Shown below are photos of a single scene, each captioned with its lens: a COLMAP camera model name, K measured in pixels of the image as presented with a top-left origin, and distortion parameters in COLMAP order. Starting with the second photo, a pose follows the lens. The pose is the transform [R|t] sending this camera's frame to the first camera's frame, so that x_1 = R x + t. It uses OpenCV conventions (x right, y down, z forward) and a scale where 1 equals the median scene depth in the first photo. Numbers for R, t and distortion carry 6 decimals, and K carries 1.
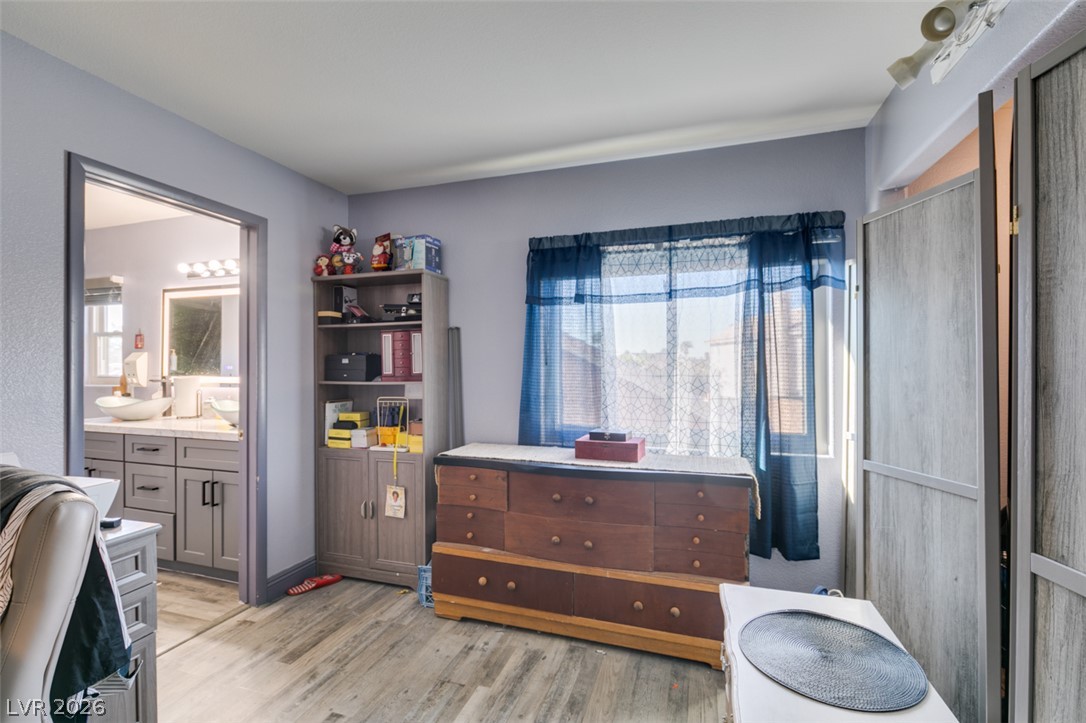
lens RADIAL K [[486.5, 0, 538.7], [0, 486.5, 365.5], [0, 0, 1]] dist [-0.003316, -0.000317]
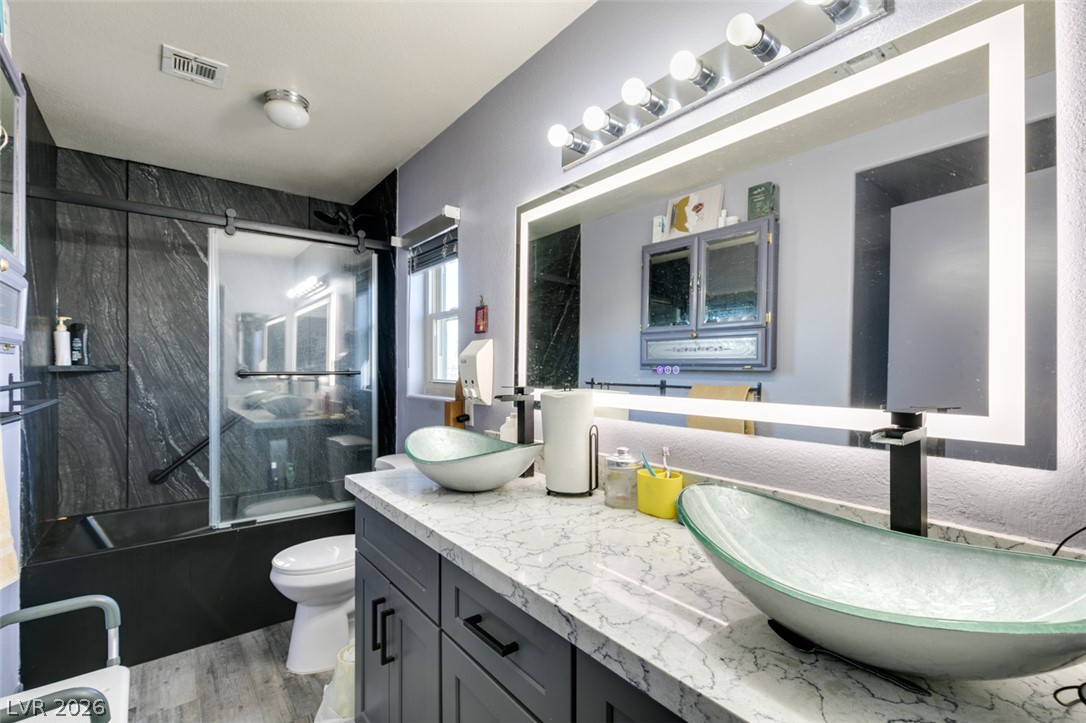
lens RADIAL K [[486.5, 0, 543.8], [0, 486.5, 364.9], [0, 0, 1]] dist [-0.003316, -0.000317]
pose [[0.834362, -0.002305, -0.551212, -0.470603], [0.003200, 0.999995, 0.000662, 0.000663], [0.551207, -0.002317, 0.834365, 0.591331]]
